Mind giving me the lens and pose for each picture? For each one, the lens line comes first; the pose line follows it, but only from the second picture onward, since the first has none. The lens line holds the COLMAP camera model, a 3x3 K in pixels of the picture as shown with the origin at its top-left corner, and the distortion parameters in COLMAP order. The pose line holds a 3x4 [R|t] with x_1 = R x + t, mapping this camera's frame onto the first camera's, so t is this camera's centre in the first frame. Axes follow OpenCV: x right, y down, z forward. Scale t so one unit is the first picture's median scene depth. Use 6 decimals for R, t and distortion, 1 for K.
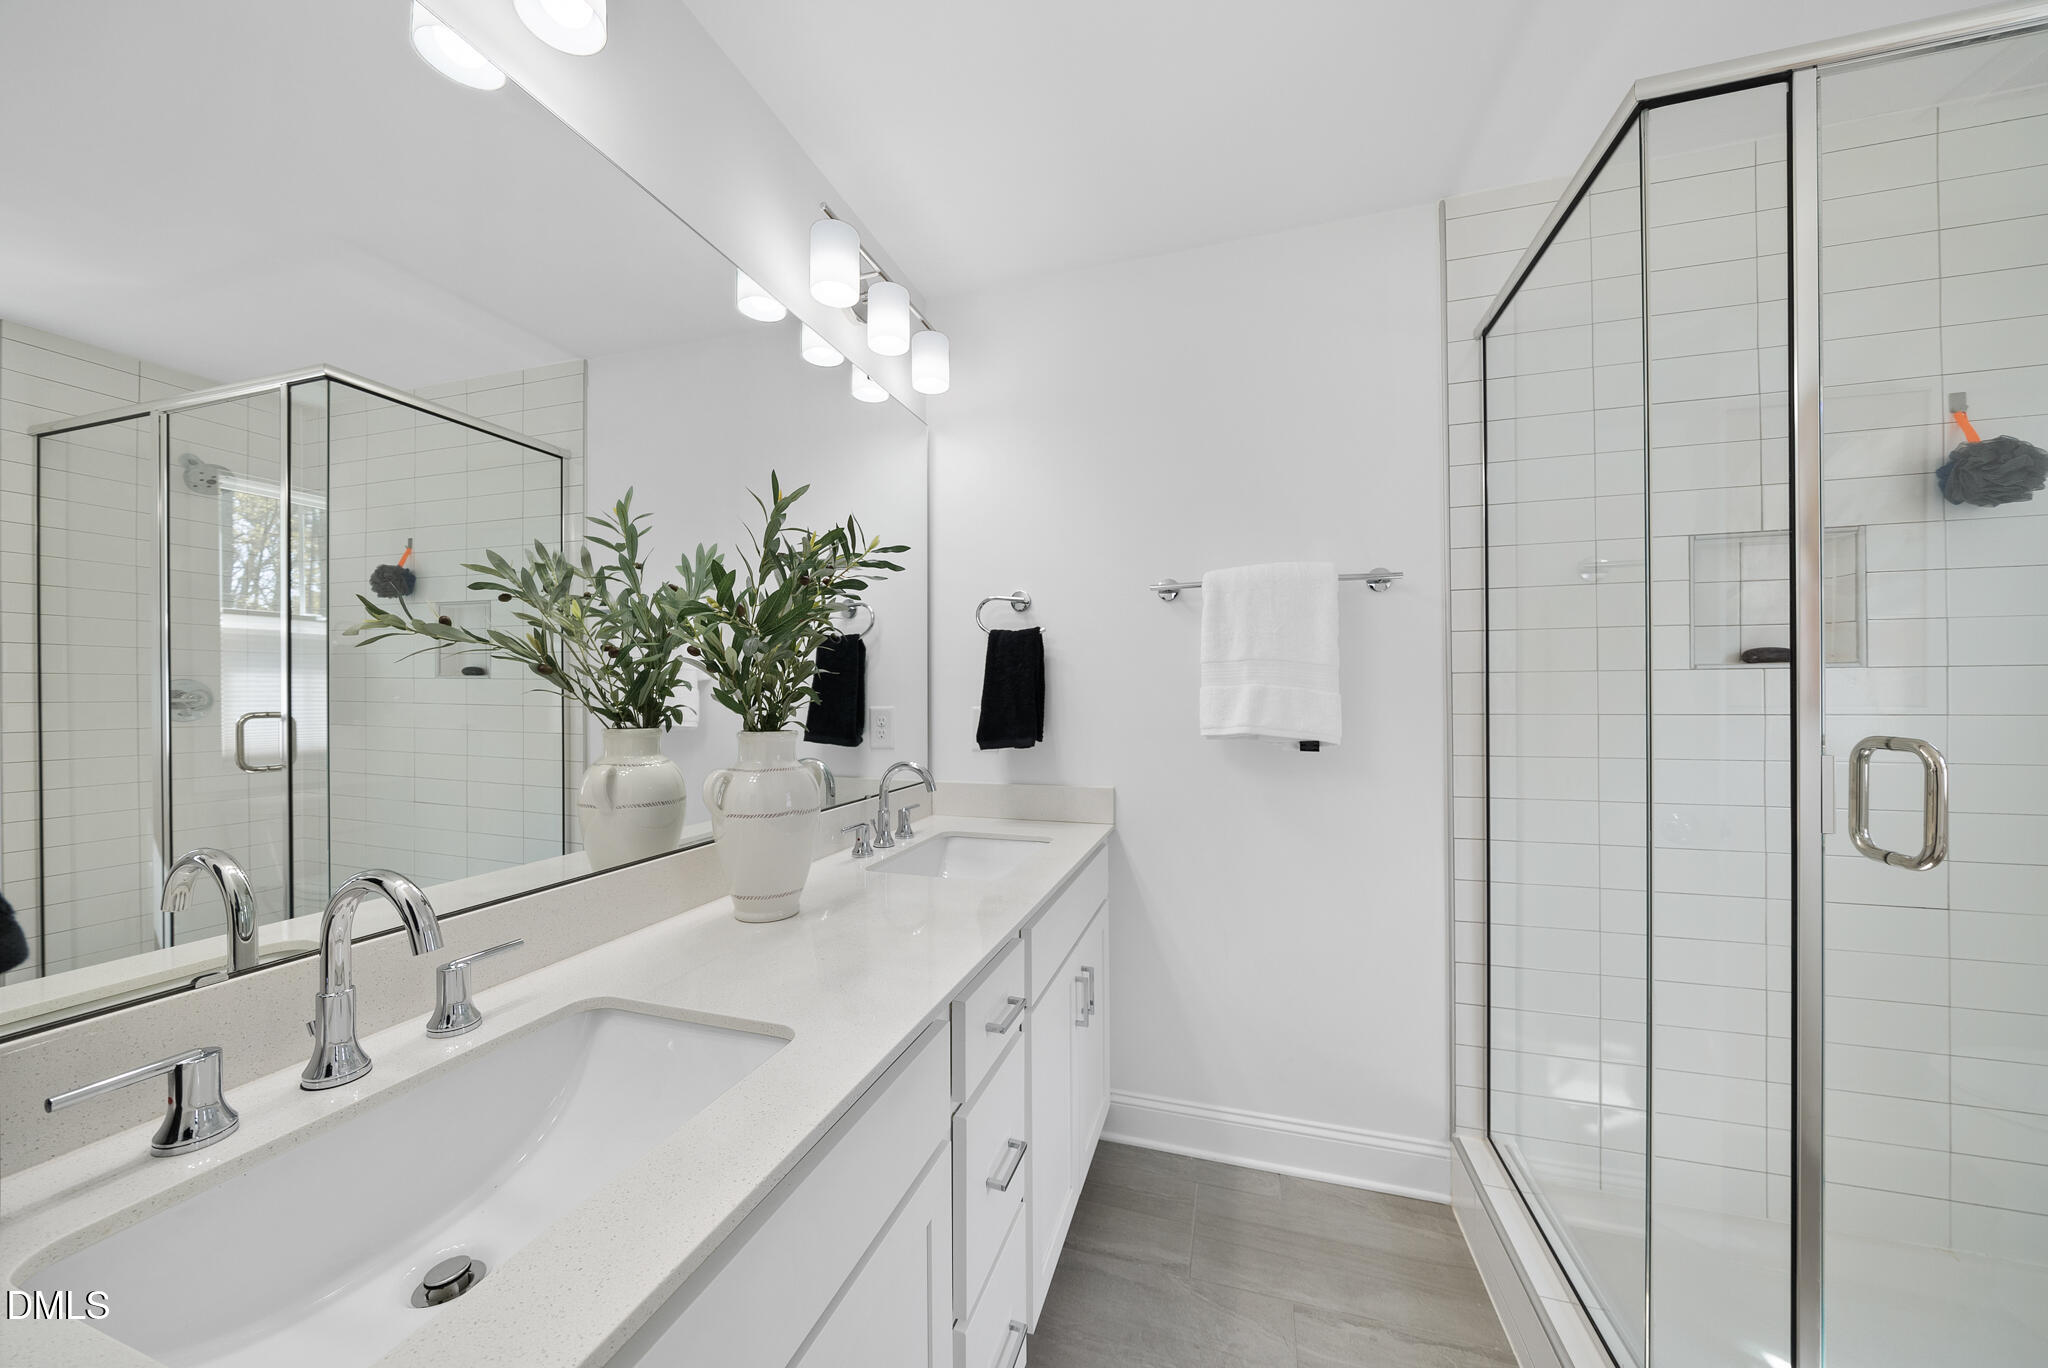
lens RADIAL K [[697.6, 0, 1019.7], [0, 697.6, 692.4], [0, 0, 1]] dist [-0.013426, -0.000123]
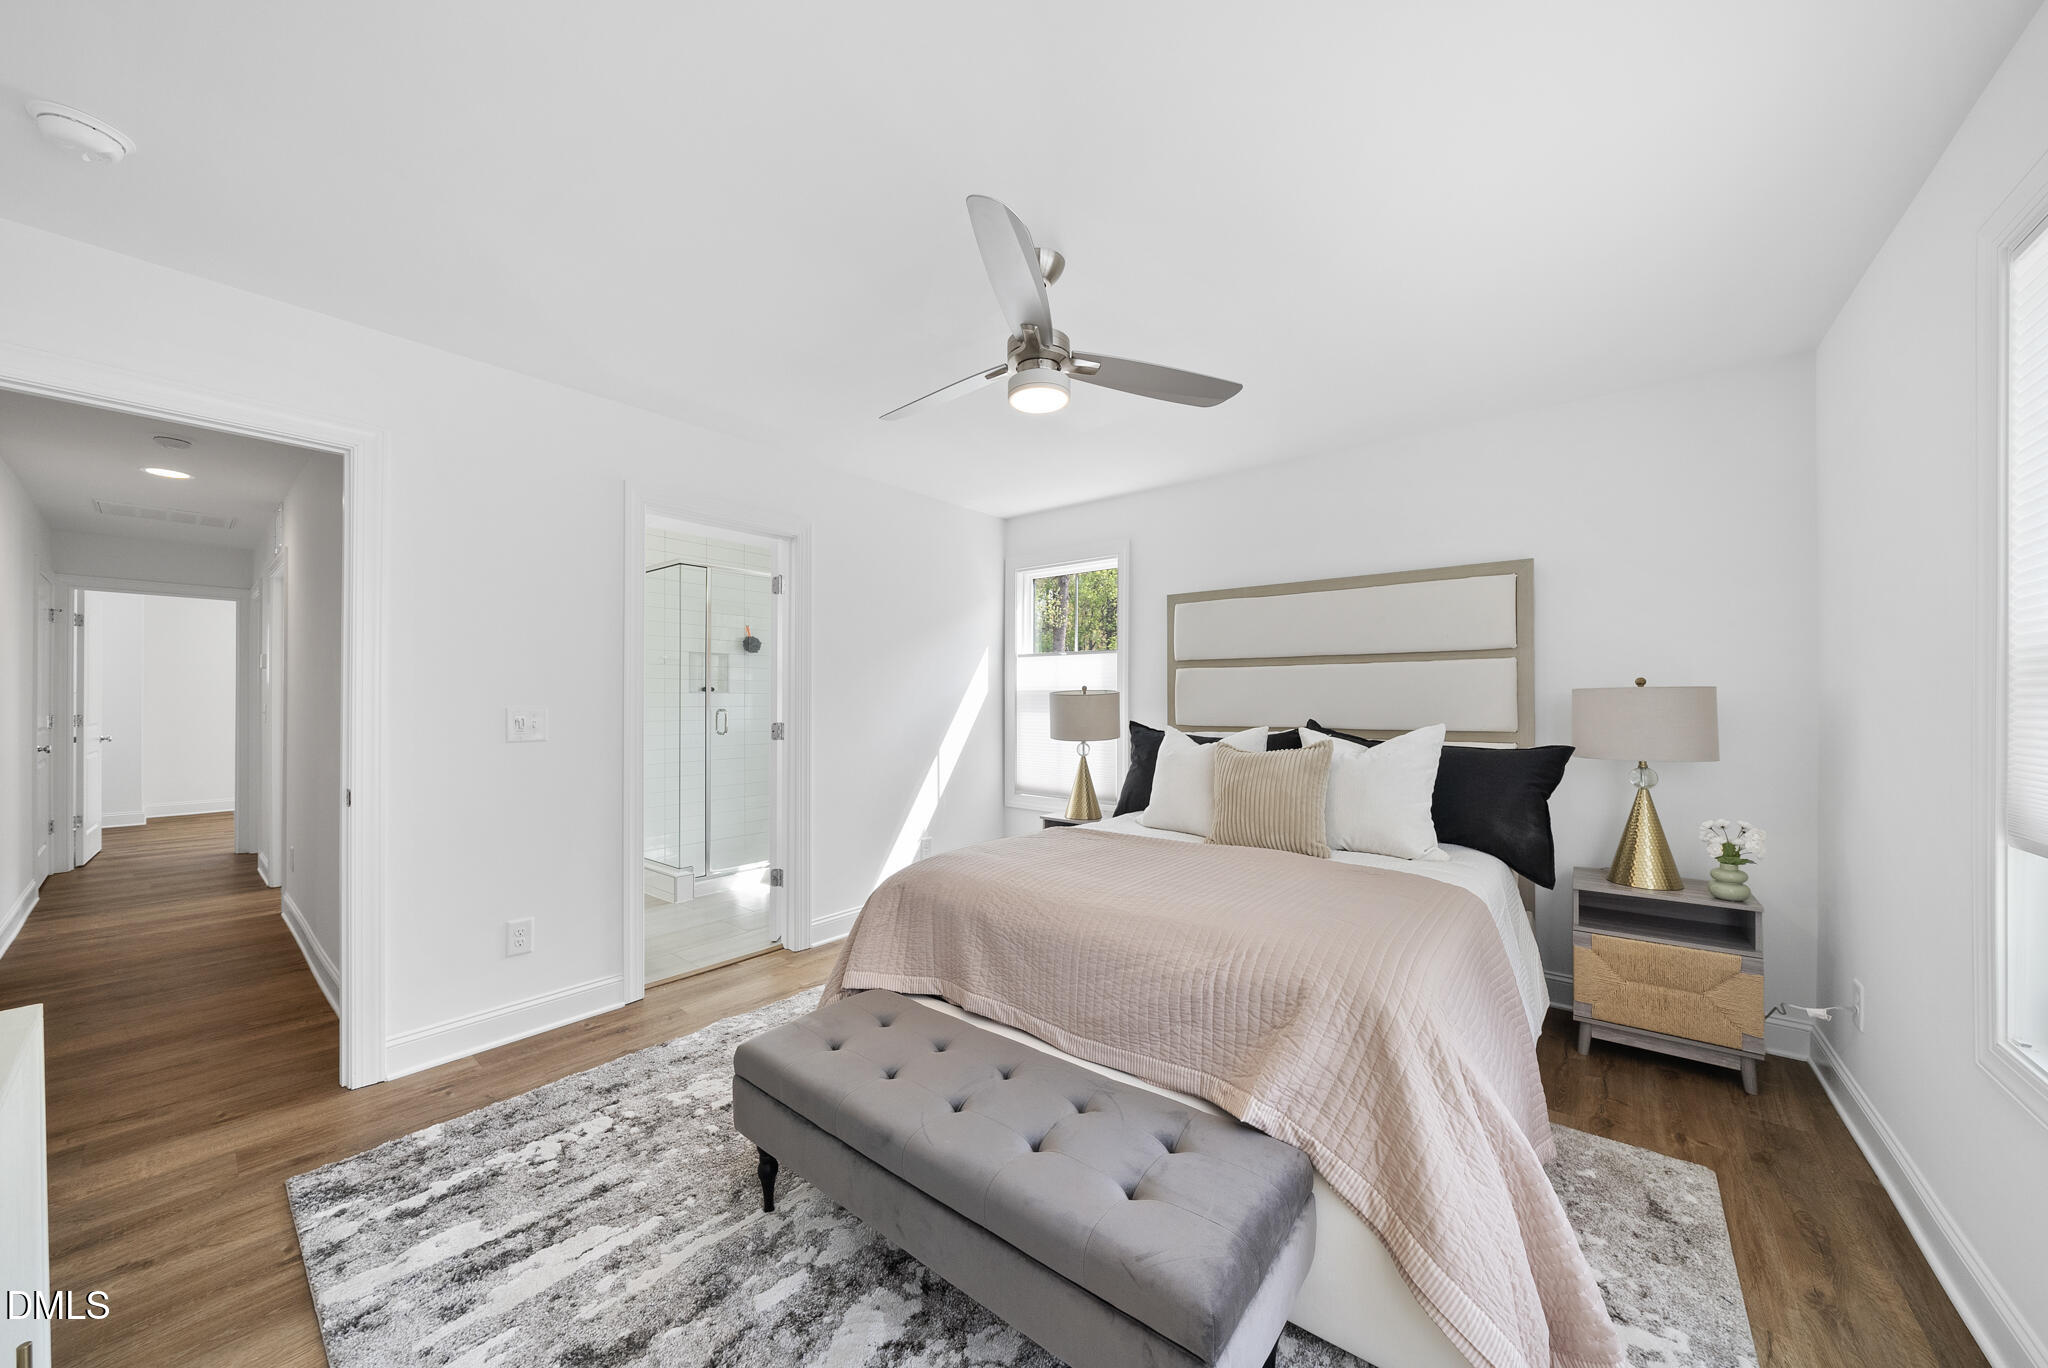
lens RADIAL K [[695.6, 0, 1027.8], [0, 695.6, 688.3], [0, 0, 1]] dist [-0.012079, -0.000026]
pose [[0.371047, 0.014231, 0.928505, -1.763631], [0.000275, 0.999881, -0.015435, 0.000600], [-0.928614, 0.005982, 0.370999, -2.024729]]
